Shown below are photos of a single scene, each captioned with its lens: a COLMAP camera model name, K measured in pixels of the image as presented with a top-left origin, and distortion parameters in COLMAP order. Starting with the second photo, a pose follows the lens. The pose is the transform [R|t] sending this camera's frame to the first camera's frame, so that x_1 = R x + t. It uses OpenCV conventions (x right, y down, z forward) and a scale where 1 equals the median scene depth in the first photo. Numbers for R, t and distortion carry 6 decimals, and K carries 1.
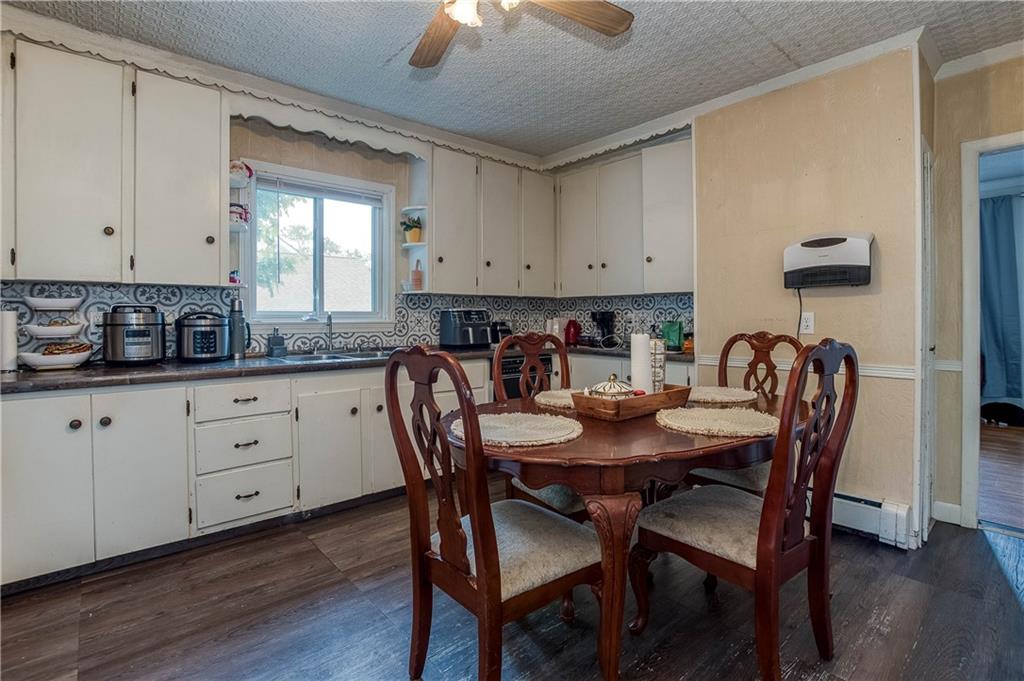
lens RADIAL K [[492.7, 0, 514.0], [0, 492.7, 319.4], [0, 0, 1]] dist [-0.035134, 0.000143]
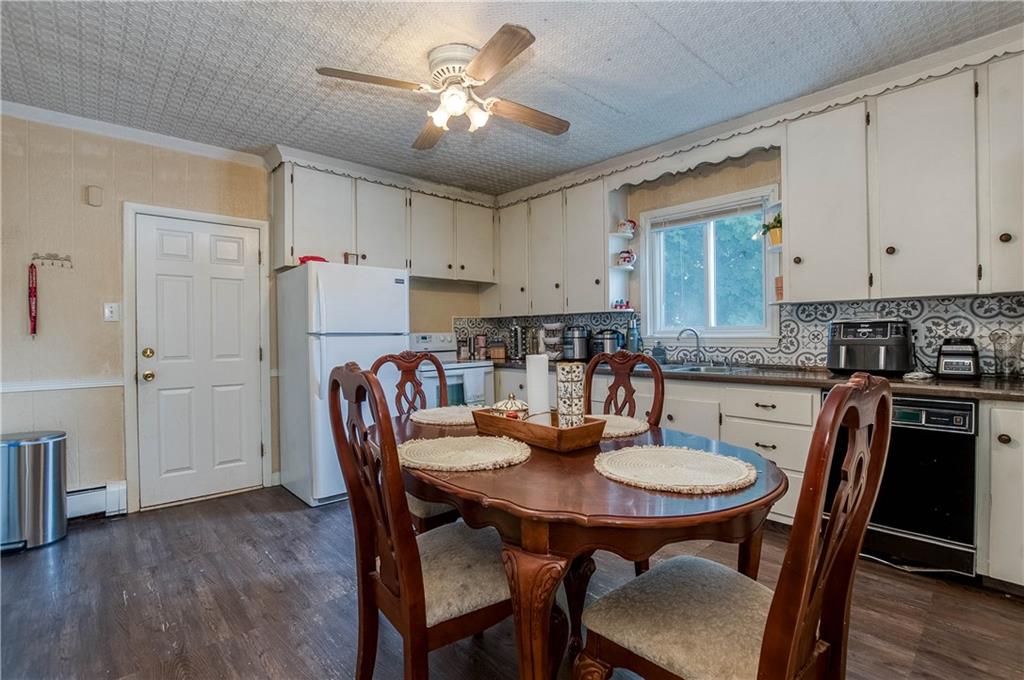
lens RADIAL K [[463.5, 0, 516.0], [0, 463.5, 337.7], [0, 0, 1]] dist [-0.030650, 0.000282]
pose [[0.021346, 0.007586, -0.999743, 0.400044], [0.003470, 0.999965, 0.007662, -0.001196], [0.999766, -0.003633, 0.021318, 0.357283]]
